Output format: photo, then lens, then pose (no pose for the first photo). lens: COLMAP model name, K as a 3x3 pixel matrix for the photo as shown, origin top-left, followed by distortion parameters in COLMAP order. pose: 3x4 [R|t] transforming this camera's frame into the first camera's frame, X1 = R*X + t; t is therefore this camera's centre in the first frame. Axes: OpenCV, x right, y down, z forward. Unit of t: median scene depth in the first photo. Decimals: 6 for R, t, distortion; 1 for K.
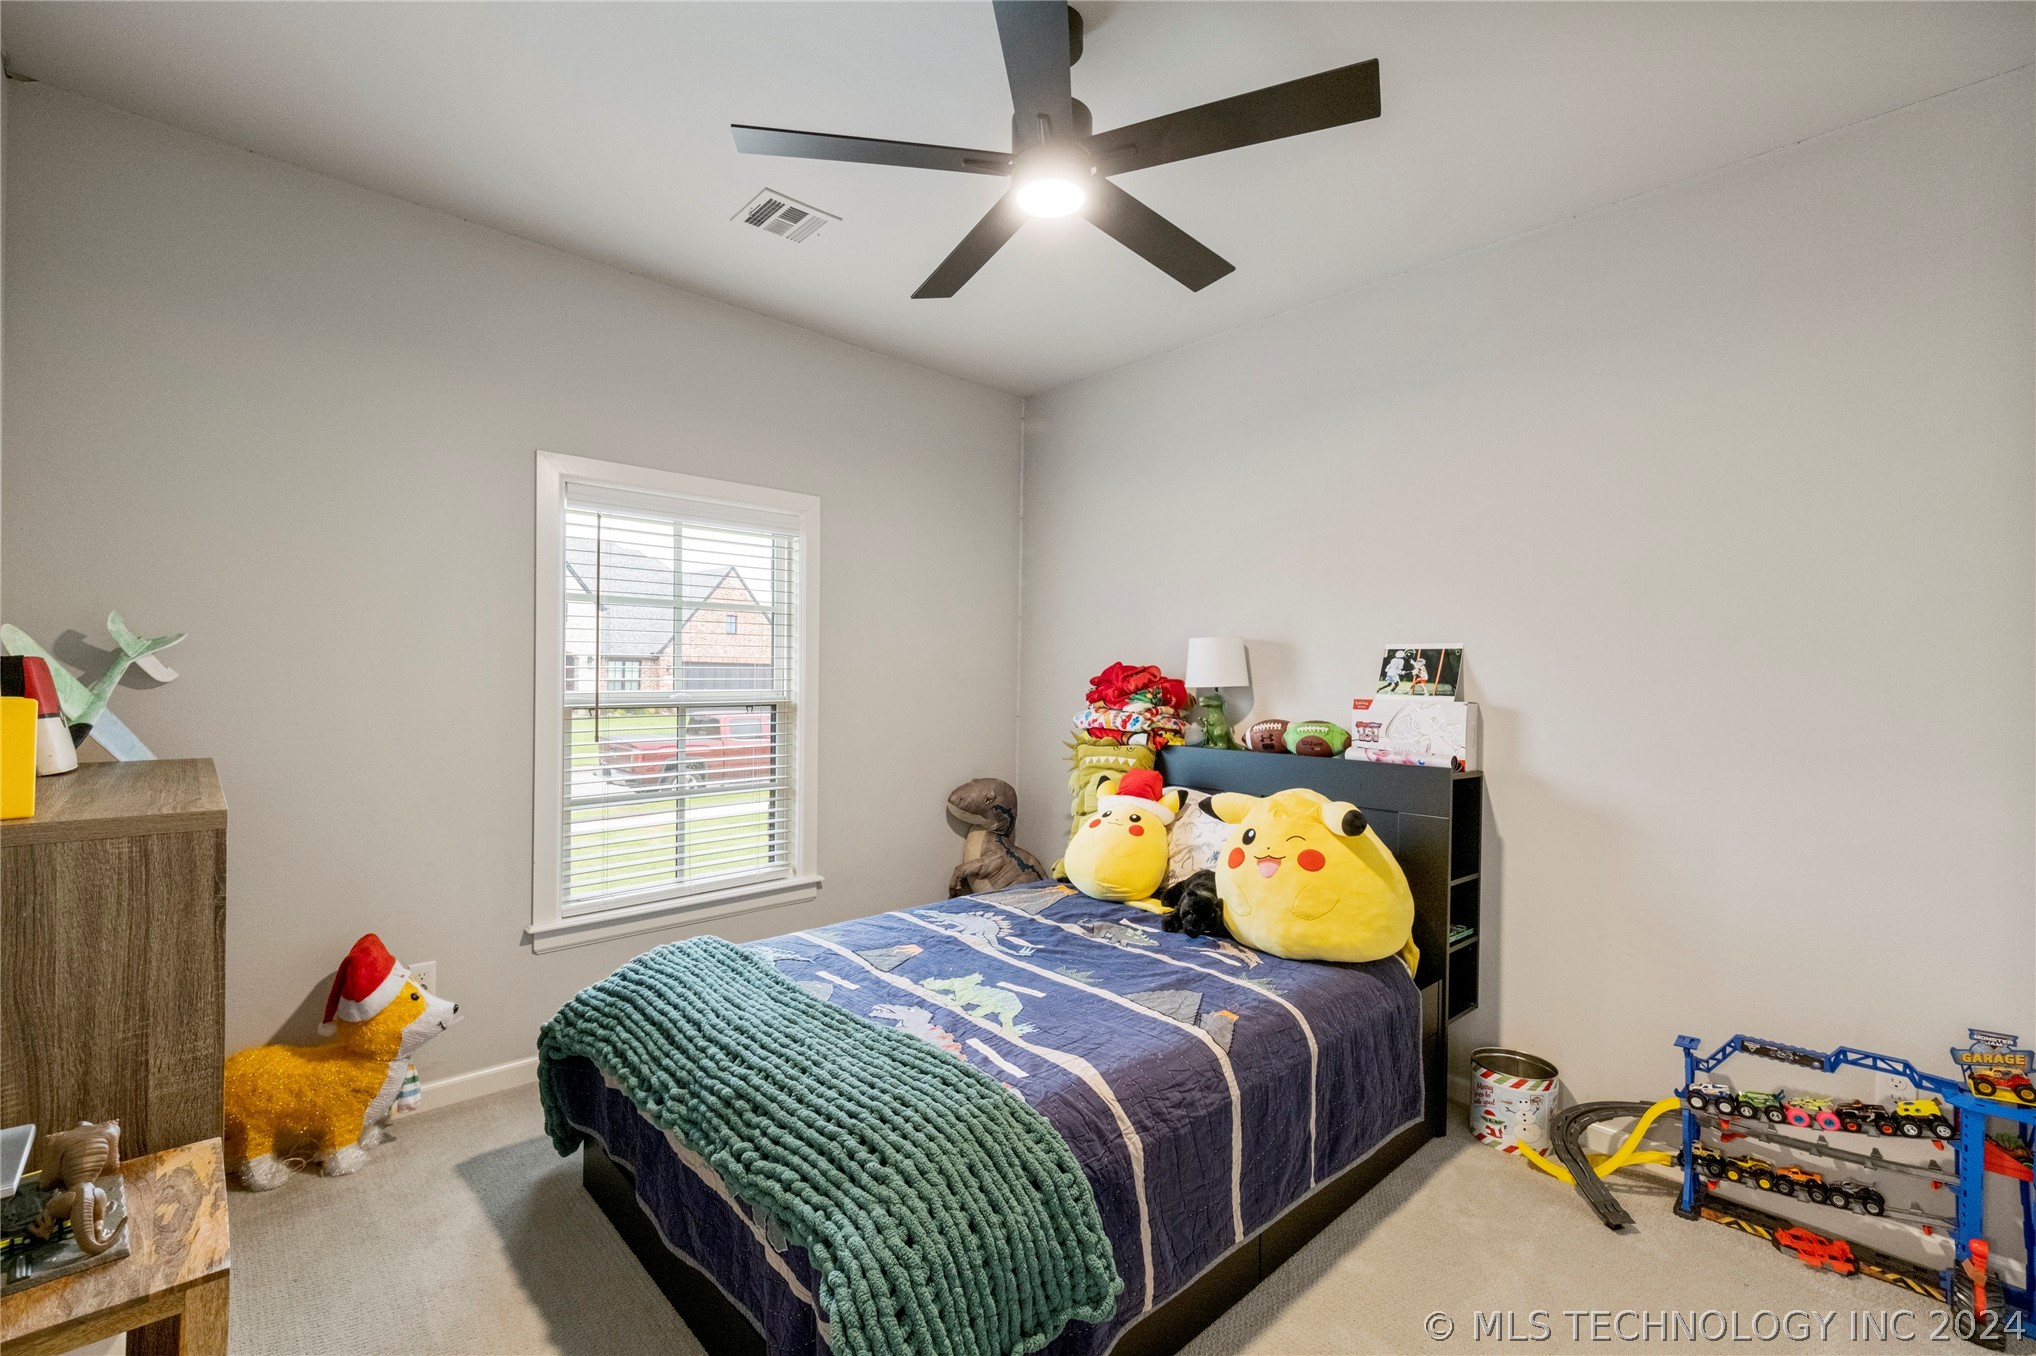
lens RADIAL K [[858.1, 0, 1024.8], [0, 858.1, 681.2], [0, 0, 1]] dist [0.015501, -0.004361]
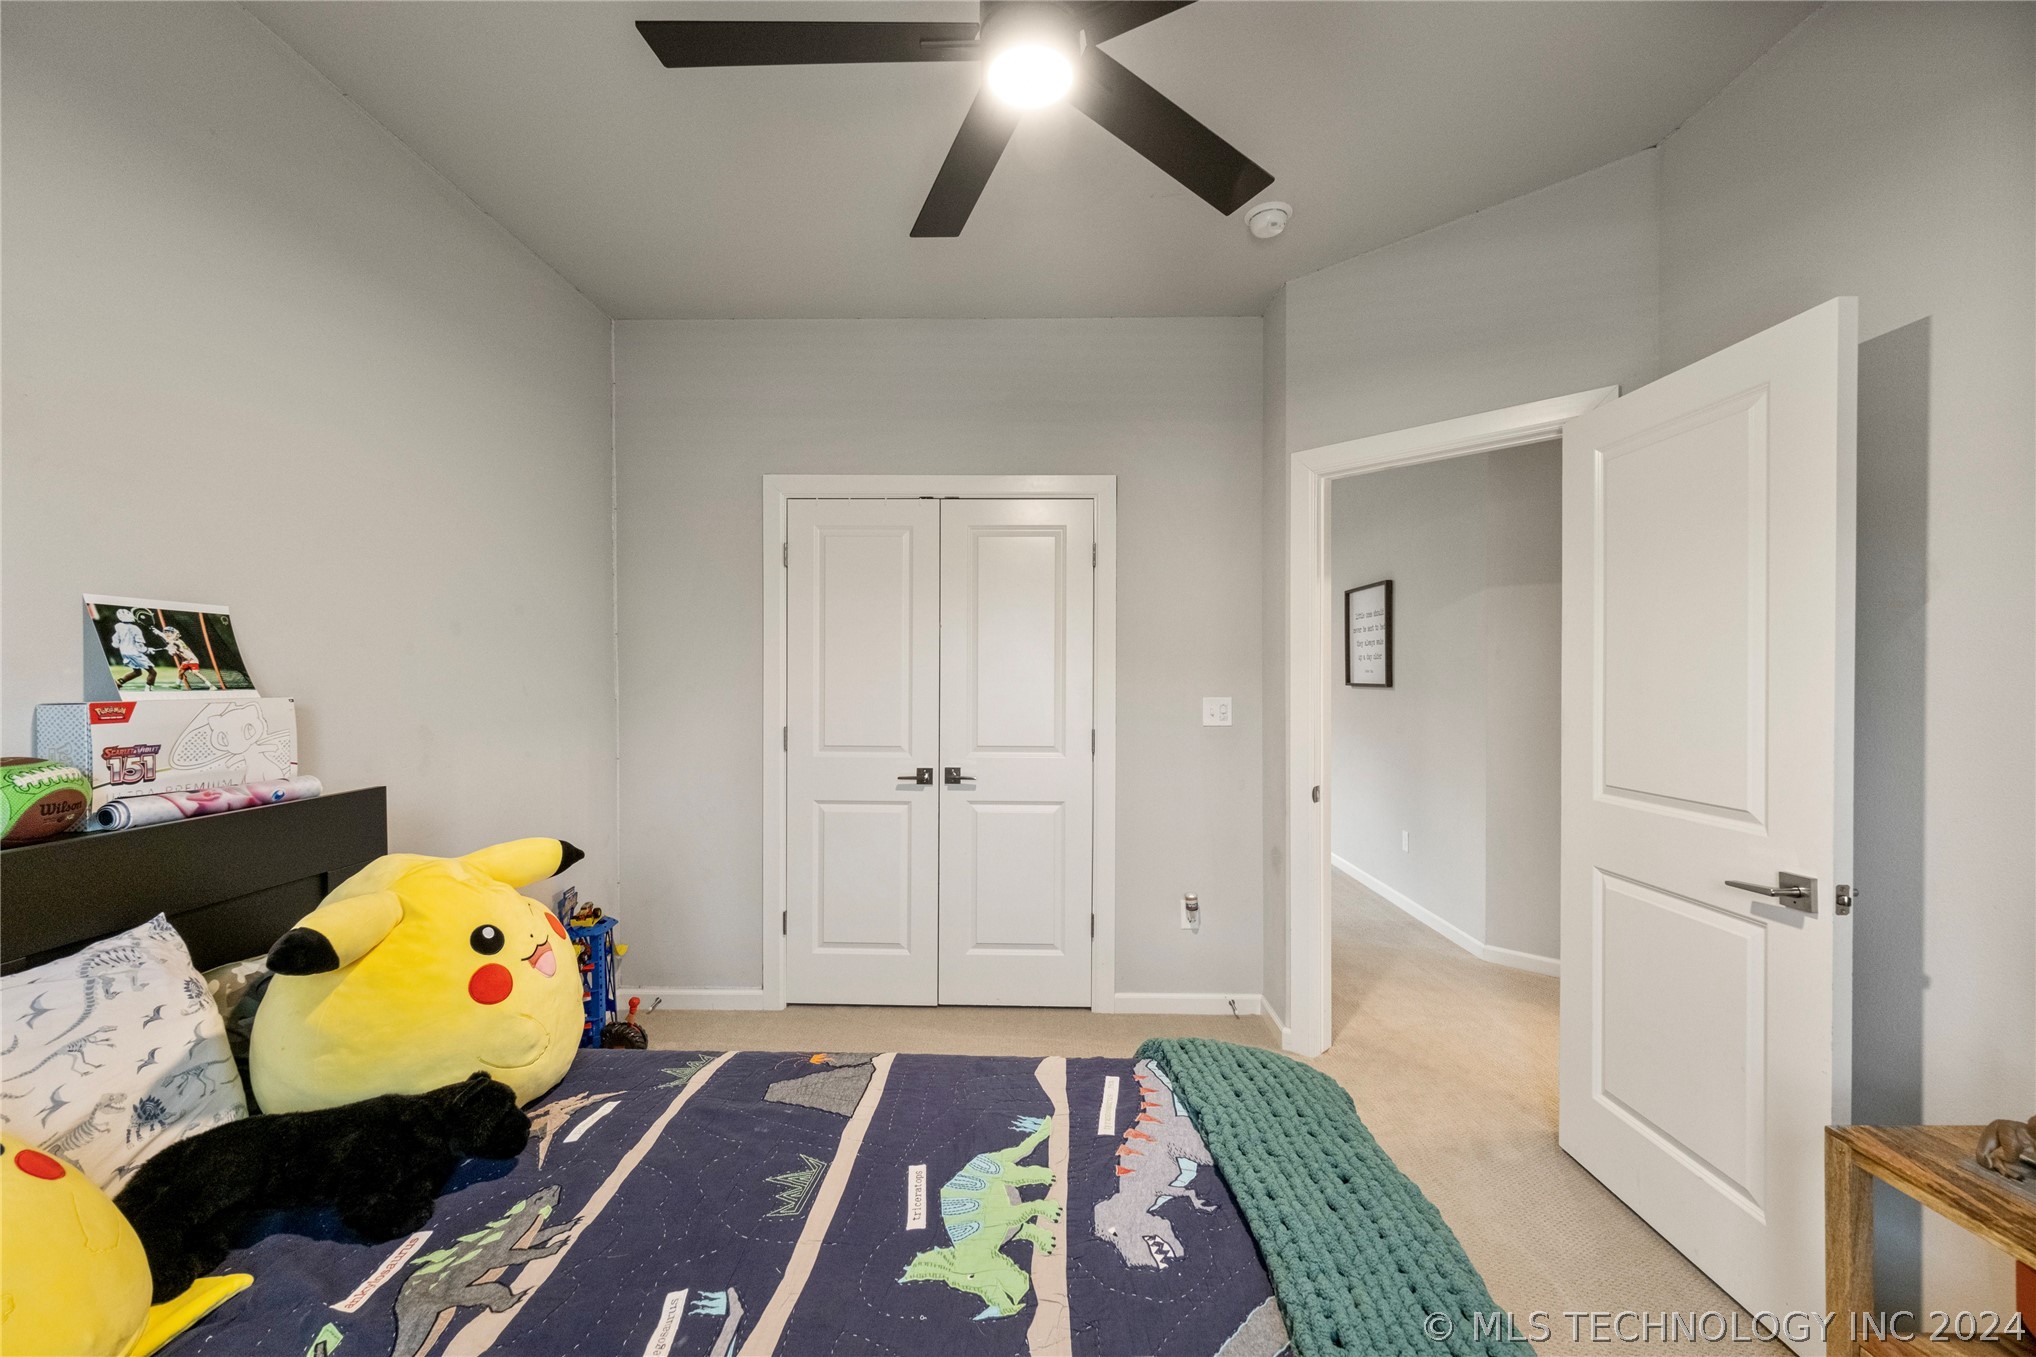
lens RADIAL K [[799.8, 0, 1015.4], [0, 799.8, 676.6], [0, 0, 1]] dist [0.012639, -0.007608]
pose [[-0.708465, -0.016283, 0.705558, -0.329108], [-0.007212, 0.999849, 0.015833, -0.005440], [-0.705709, 0.006128, -0.708475, 1.013515]]
